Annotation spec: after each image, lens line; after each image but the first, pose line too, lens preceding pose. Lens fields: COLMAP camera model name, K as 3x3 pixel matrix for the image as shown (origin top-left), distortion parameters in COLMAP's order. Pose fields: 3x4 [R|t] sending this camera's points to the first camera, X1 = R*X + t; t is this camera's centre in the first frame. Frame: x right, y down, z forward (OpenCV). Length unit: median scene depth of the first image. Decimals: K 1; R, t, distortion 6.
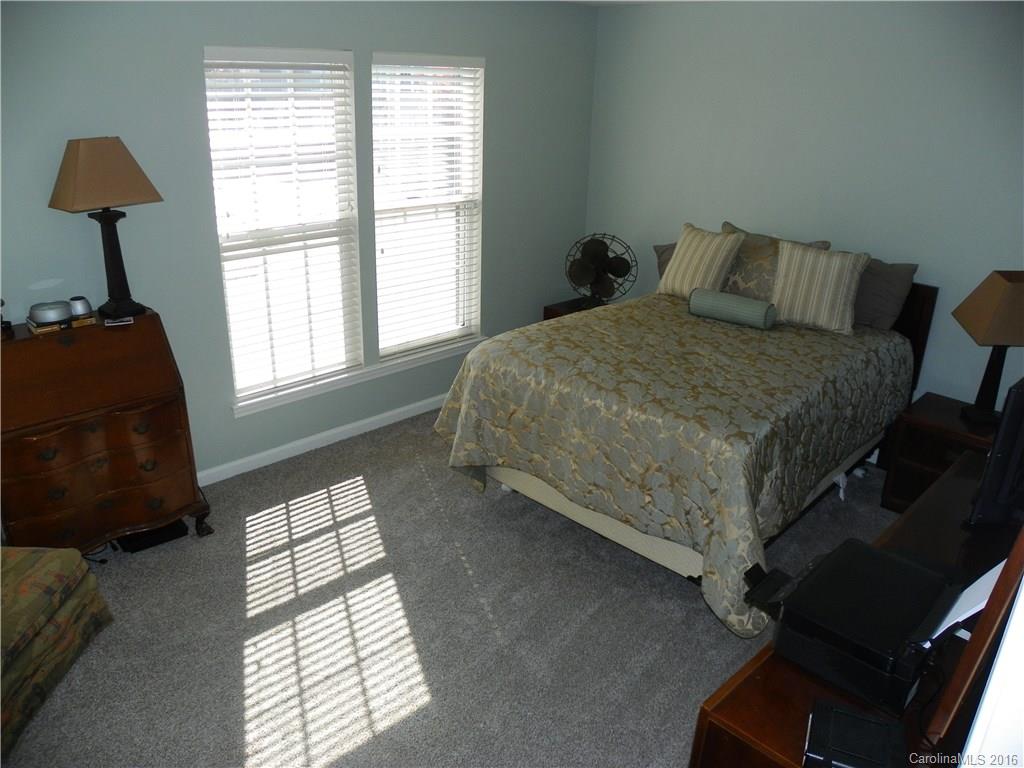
lens RADIAL K [[767.6, 0, 506.9], [0, 767.6, 384.8], [0, 0, 1]] dist [-0.138135, 0.050359]
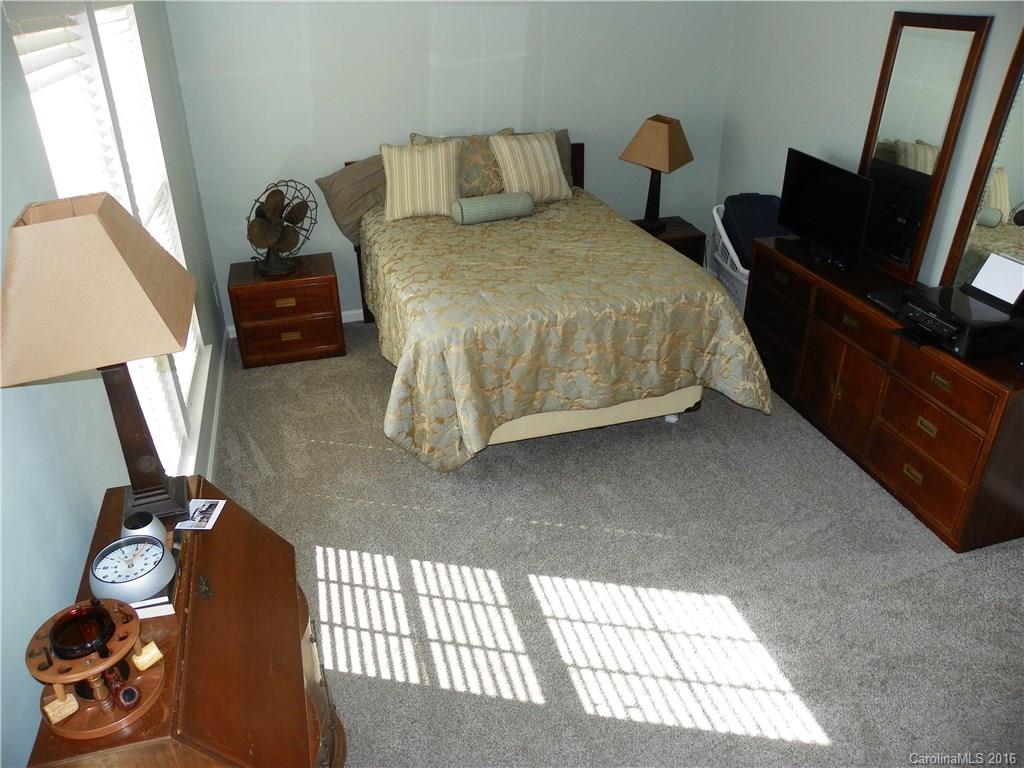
lens RADIAL K [[767.6, 0, 509.7], [0, 767.6, 380.7], [0, 0, 1]] dist [-0.138135, 0.050359]
pose [[0.474776, -0.453815, 0.754082, -0.676487], [0.348693, 0.883685, 0.312272, -0.230932], [-0.808085, 0.114684, 0.577794, 0.406980]]
